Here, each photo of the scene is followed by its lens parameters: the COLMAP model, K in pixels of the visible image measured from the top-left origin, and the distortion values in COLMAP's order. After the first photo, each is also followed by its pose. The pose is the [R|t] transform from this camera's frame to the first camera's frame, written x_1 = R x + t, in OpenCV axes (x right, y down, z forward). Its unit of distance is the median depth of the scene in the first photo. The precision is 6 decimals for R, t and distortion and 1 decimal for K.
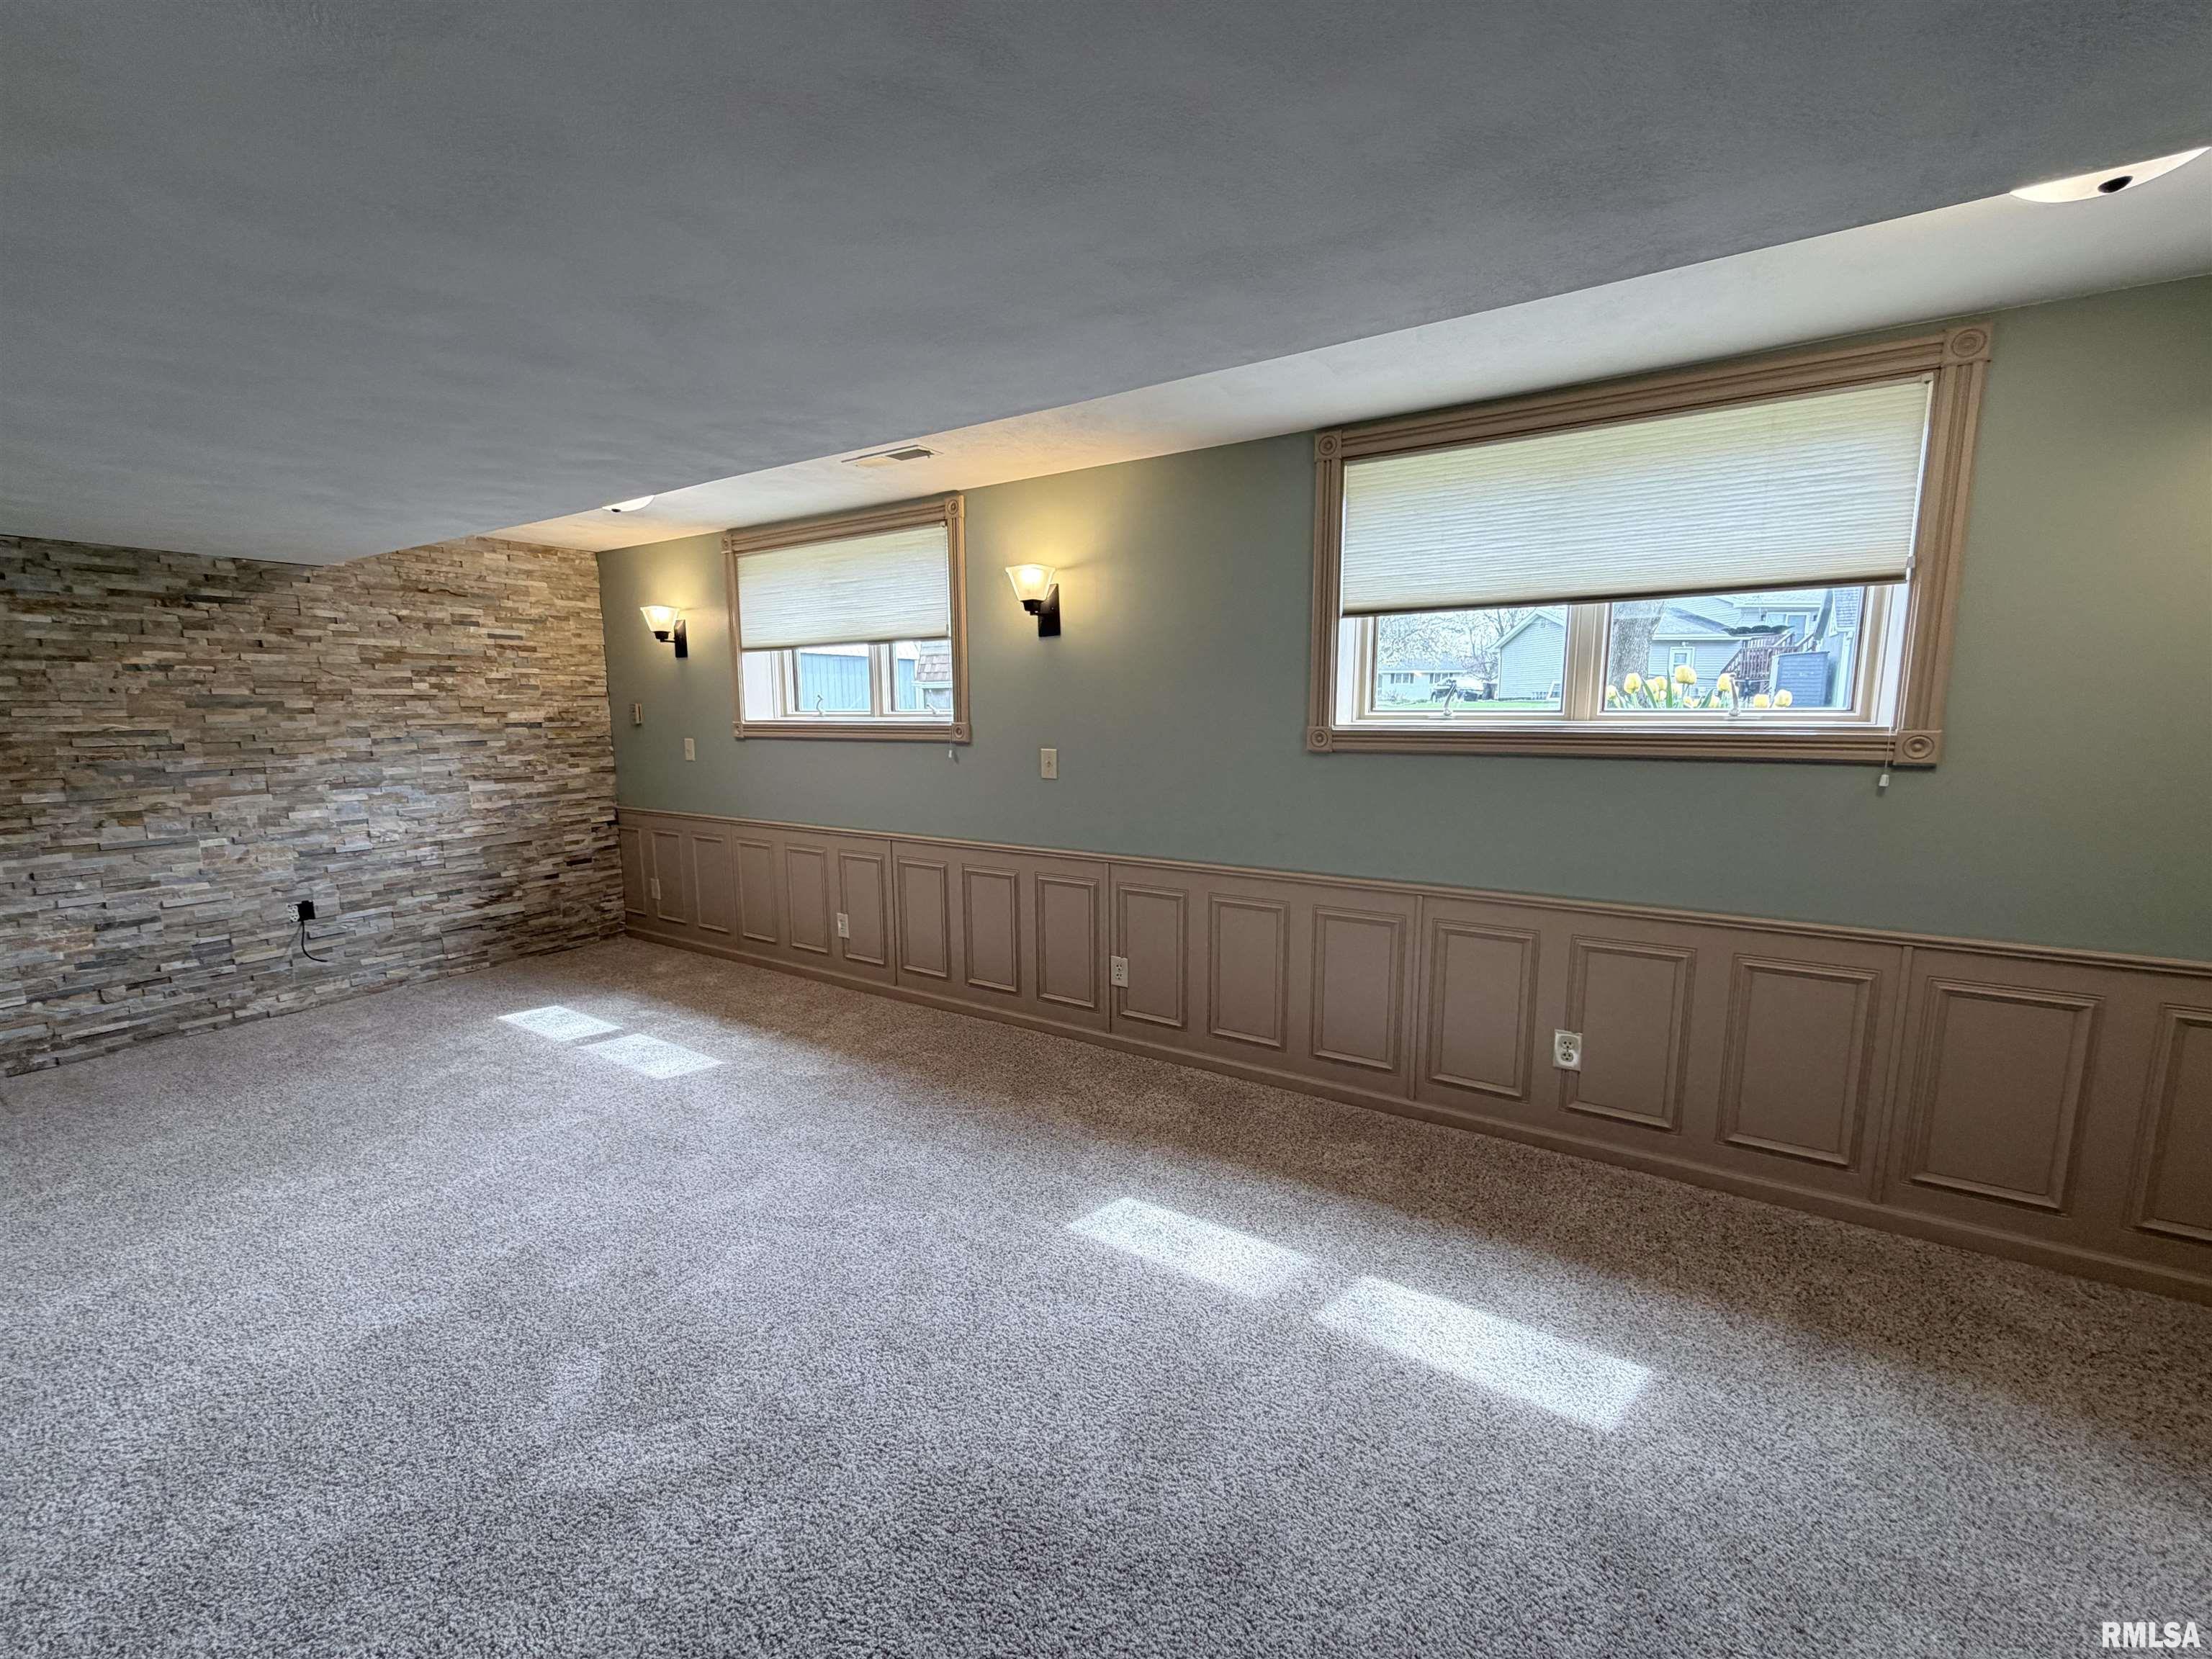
lens RADIAL K [[879.1, 0, 1099.5], [0, 879.1, 830.6], [0, 0, 1]] dist [-0.000989, 0.000132]
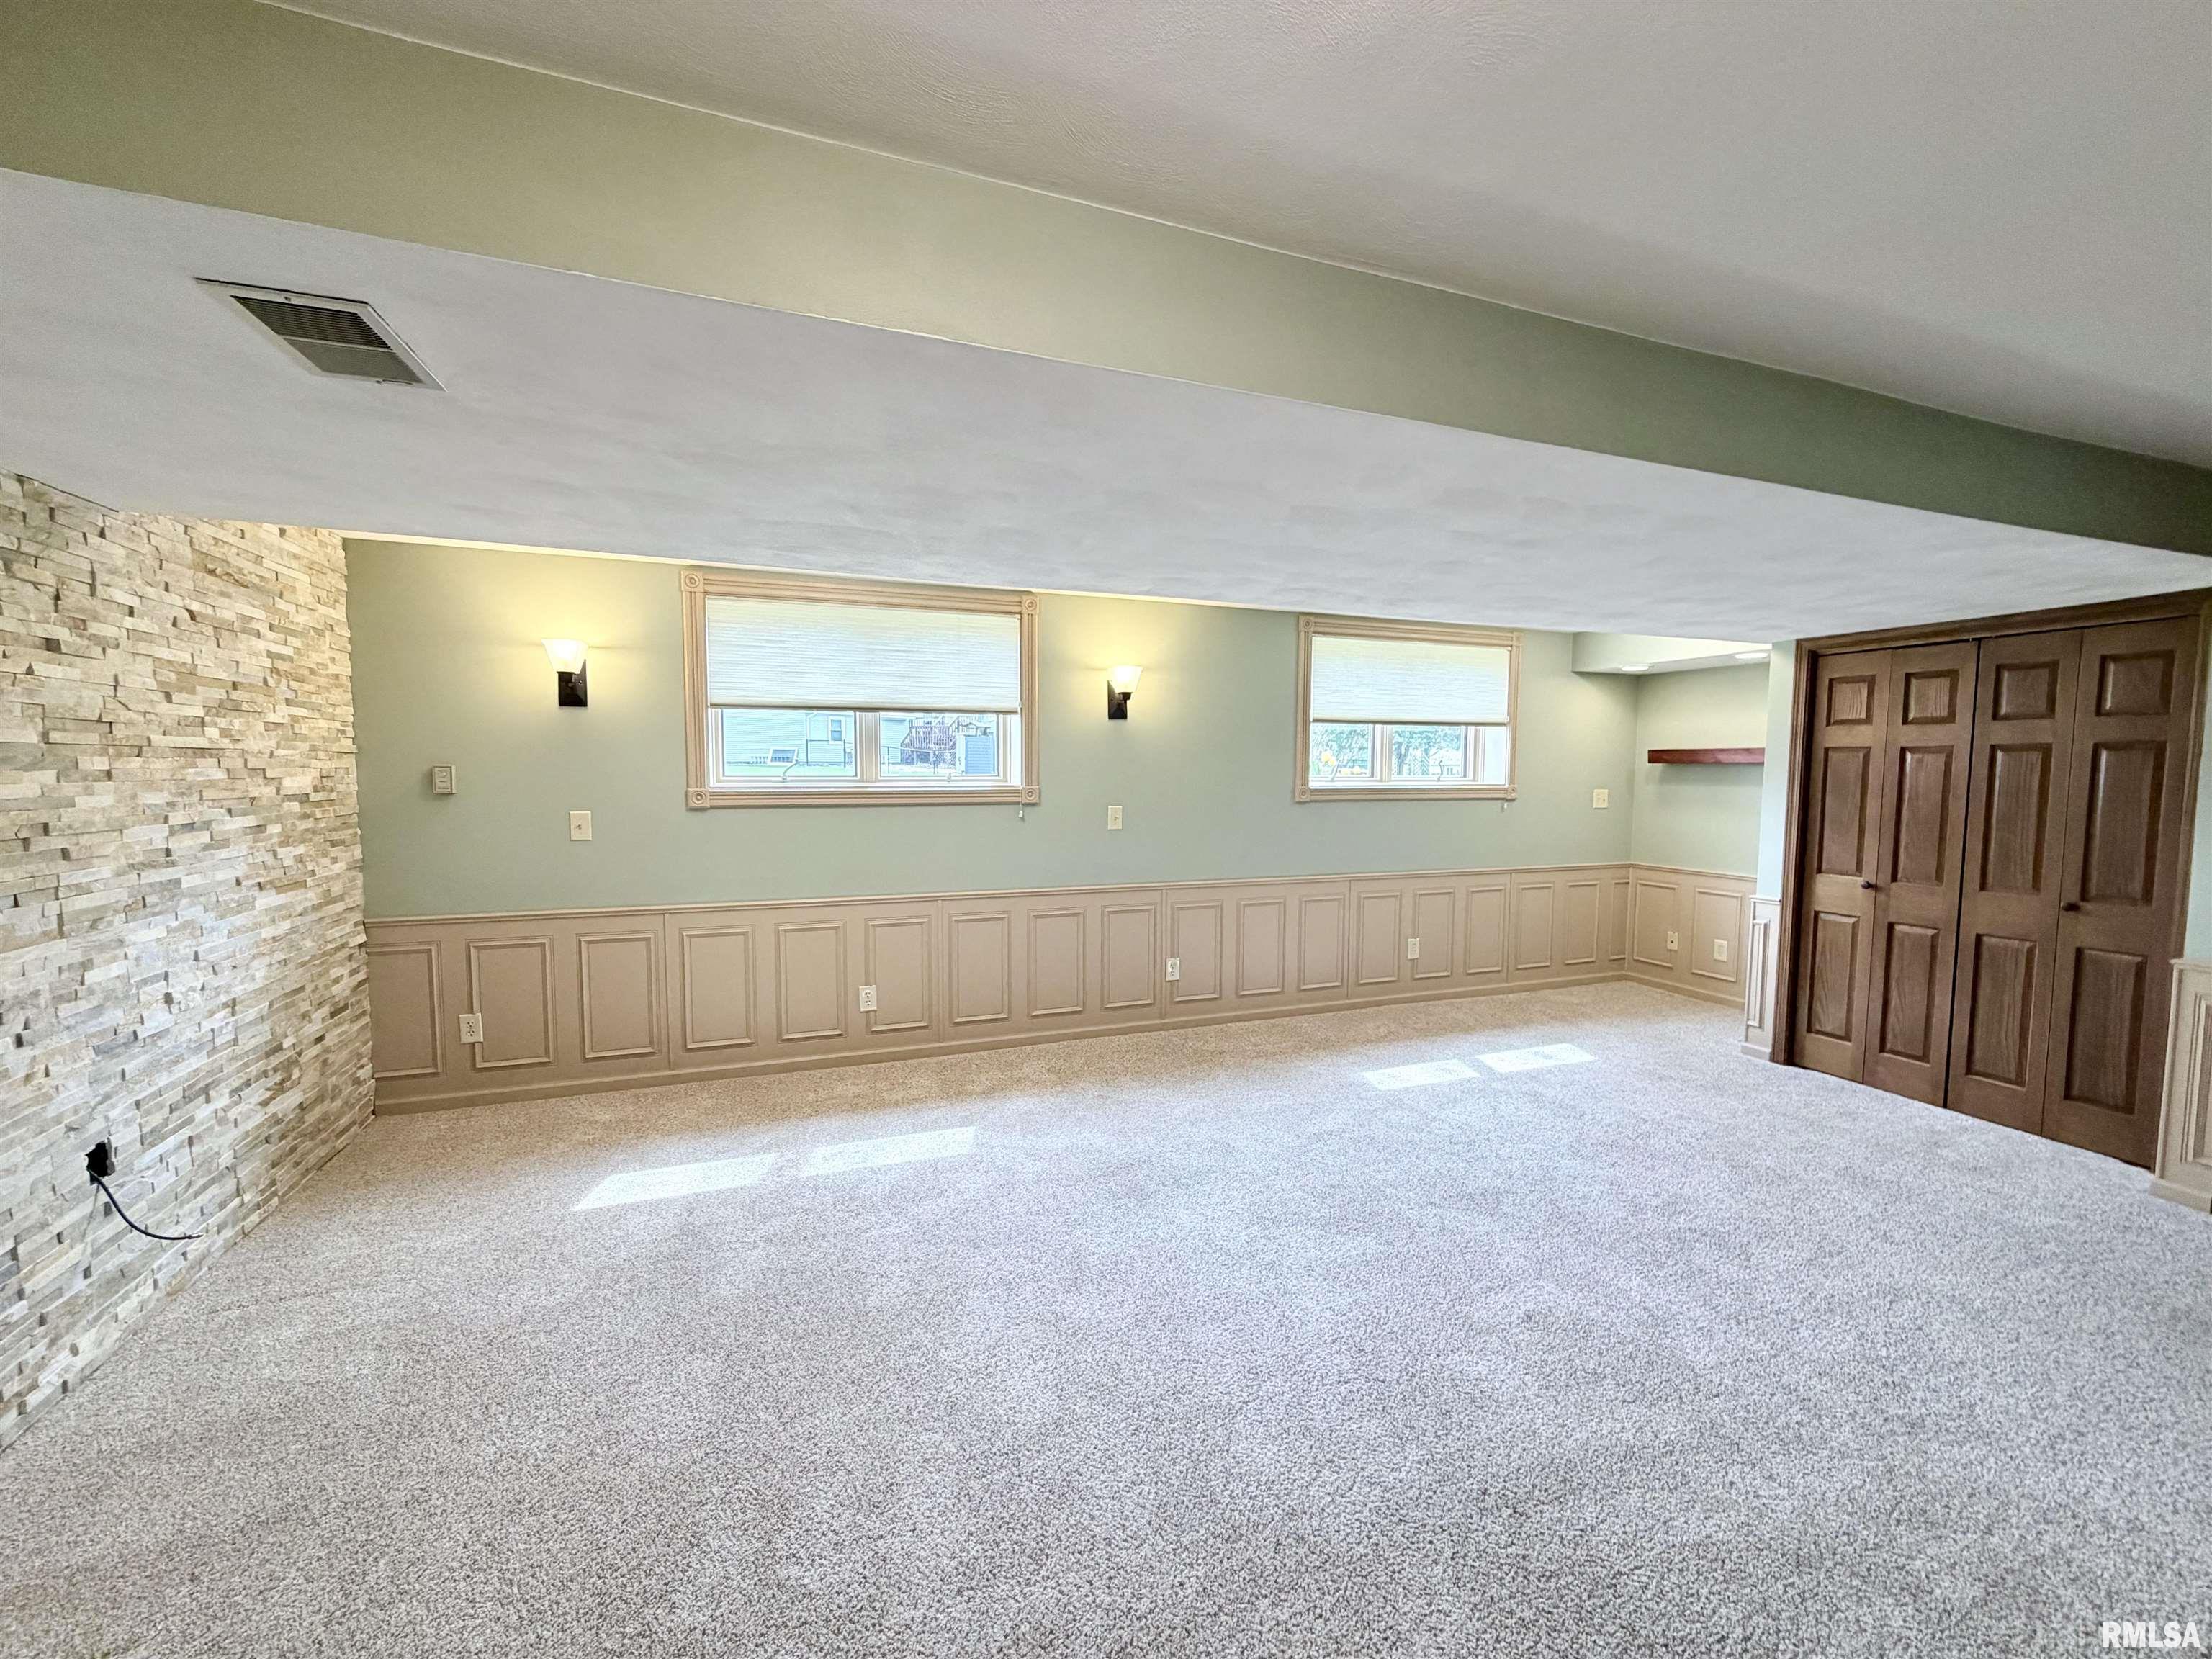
lens RADIAL K [[879.1, 0, 1099.5], [0, 879.1, 830.6], [0, 0, 1]] dist [-0.000989, 0.000132]
pose [[0.612372, -0.048041, 0.789109, -0.972681], [0.104017, 0.994371, -0.020182, -0.031116], [-0.783697, 0.094439, 0.613921, 0.214563]]
